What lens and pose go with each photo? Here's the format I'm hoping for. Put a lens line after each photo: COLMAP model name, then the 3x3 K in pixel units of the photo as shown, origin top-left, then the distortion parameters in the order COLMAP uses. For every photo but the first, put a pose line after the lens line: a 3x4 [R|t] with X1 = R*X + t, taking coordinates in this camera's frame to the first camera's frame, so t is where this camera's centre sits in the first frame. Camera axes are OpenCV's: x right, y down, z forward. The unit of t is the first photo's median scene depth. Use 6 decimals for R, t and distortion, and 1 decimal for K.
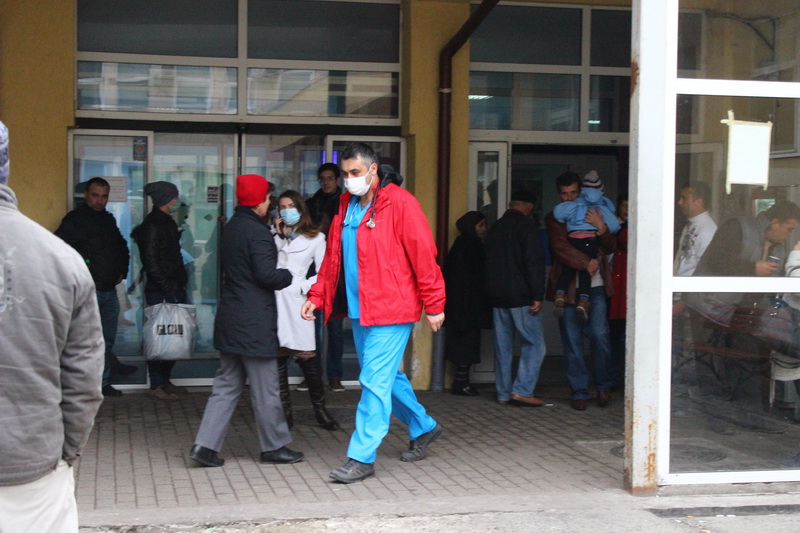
lens RADIAL K [[1371.3, 0, 400.0], [0, 1371.3, 266.5], [0, 0, 1]] dist [0.003932, 0.002087]
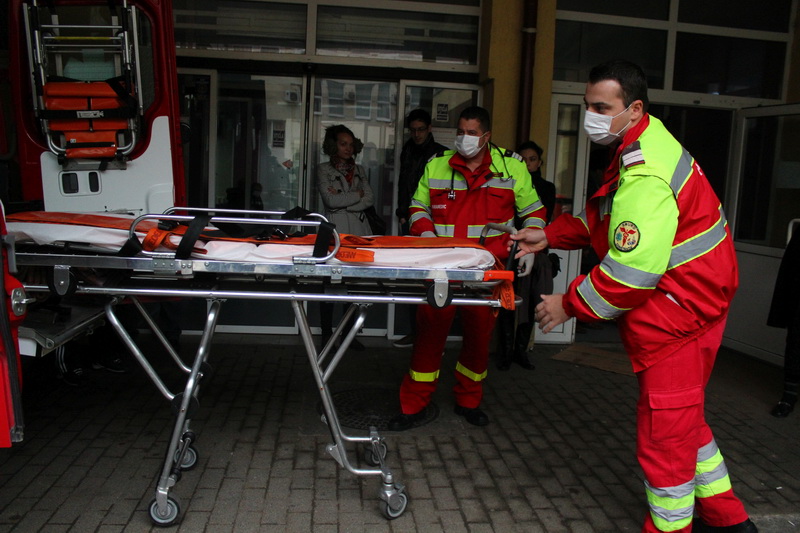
lens RADIAL K [[670.4, 0, 400.0], [0, 670.4, 266.5], [0, 0, 1]] dist [-0.004764, -0.002001]
pose [[0.993002, 0.046150, -0.108711, 0.003209], [-0.037763, 0.996239, 0.077984, -0.003764], [0.111901, -0.073333, 0.991010, 0.540202]]
